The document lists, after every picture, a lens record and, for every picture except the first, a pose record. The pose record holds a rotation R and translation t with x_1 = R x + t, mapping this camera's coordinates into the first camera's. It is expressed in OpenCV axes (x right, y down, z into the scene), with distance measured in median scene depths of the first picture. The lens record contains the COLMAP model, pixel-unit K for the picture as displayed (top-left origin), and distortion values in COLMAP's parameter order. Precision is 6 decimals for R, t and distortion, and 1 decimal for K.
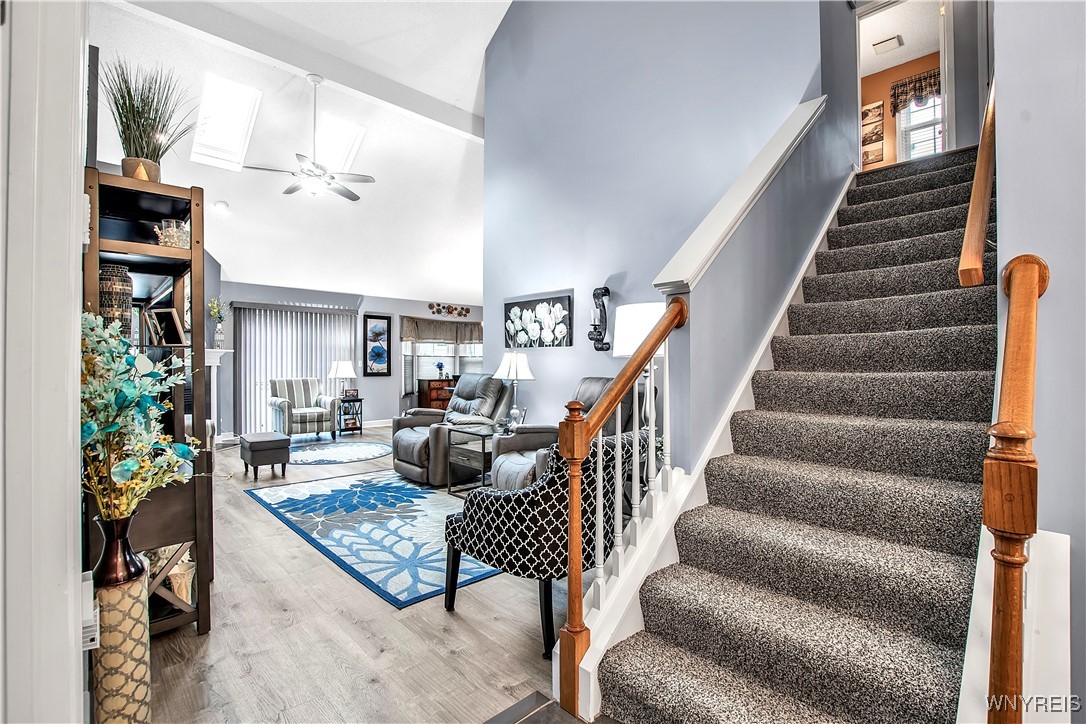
lens RADIAL K [[495.9, 0, 549.8], [0, 495.9, 363.0], [0, 0, 1]] dist [-0.029180, 0.000575]
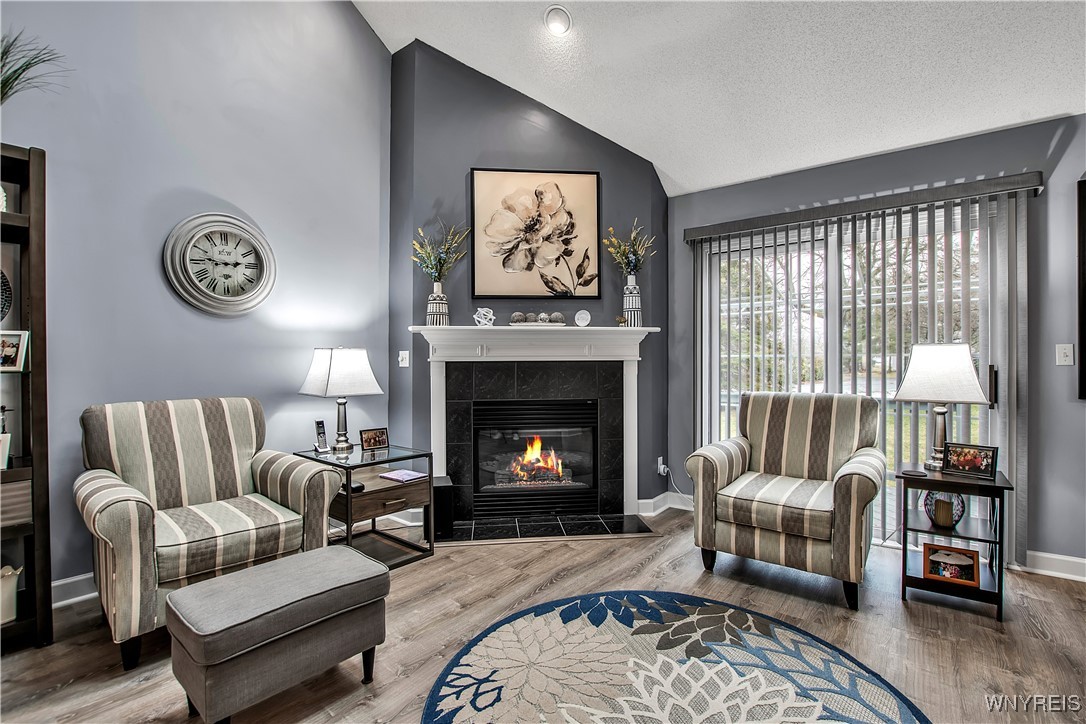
lens RADIAL K [[495.9, 0, 549.8], [0, 495.9, 363.0], [0, 0, 1]] dist [-0.029180, 0.000575]
pose [[0.139576, -0.002997, -0.990207, -0.180398], [-0.000839, 0.999995, -0.003144, 0.009429], [0.990211, 0.001270, 0.139572, 0.808024]]
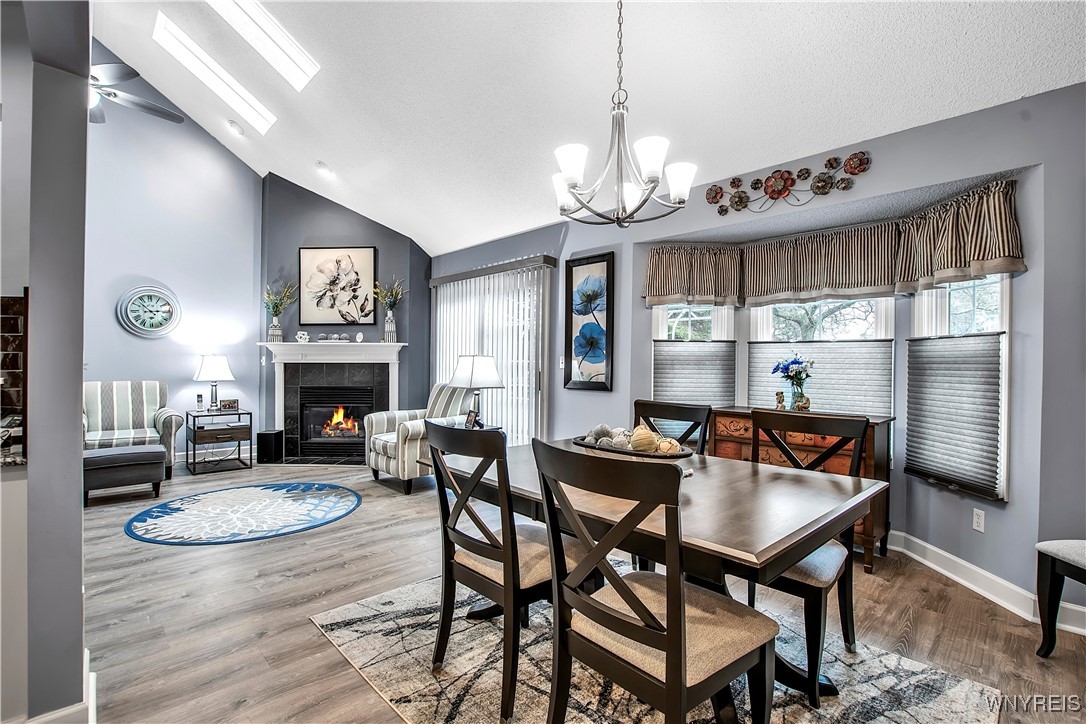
lens RADIAL K [[495.9, 0, 549.8], [0, 495.9, 363.0], [0, 0, 1]] dist [-0.029180, 0.000575]
pose [[0.005590, -0.001155, -0.999984, 0.134253], [-0.008697, 0.999961, -0.001204, 0.004181], [0.999947, 0.008703, 0.005579, 1.199343]]
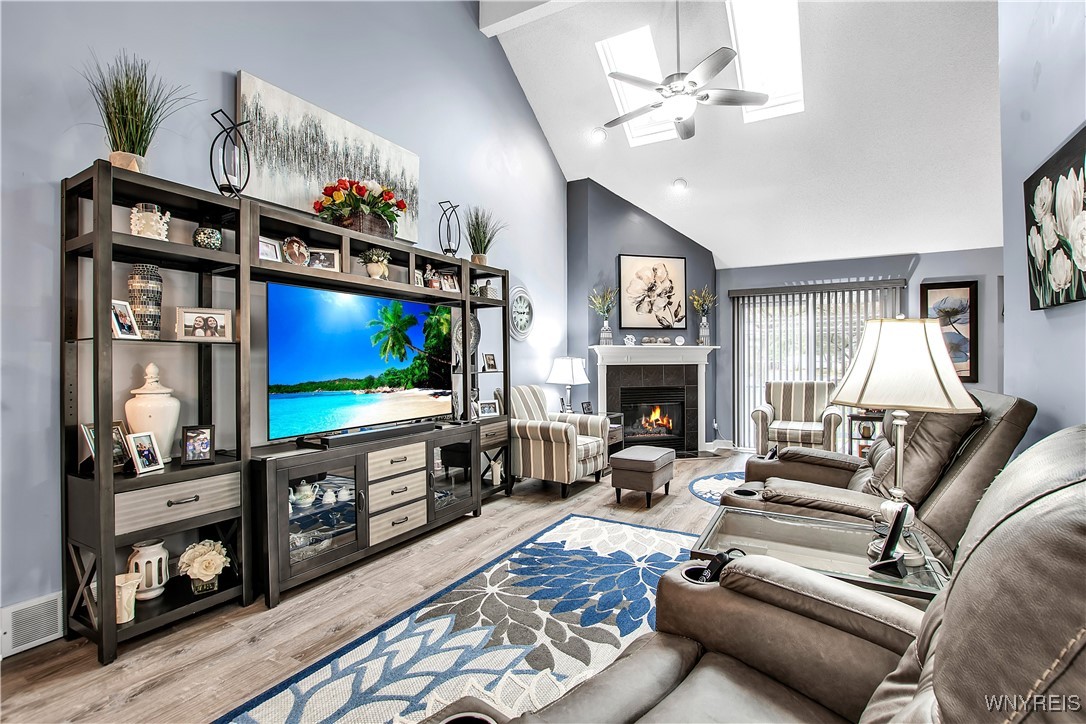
lens RADIAL K [[495.9, 0, 549.8], [0, 495.9, 363.0], [0, 0, 1]] dist [-0.029180, 0.000575]
pose [[0.285546, -0.001603, -0.958364, 0.102869], [0.000075, 0.999999, -0.001650, 0.004763], [0.958365, 0.000399, 0.285546, 0.451059]]
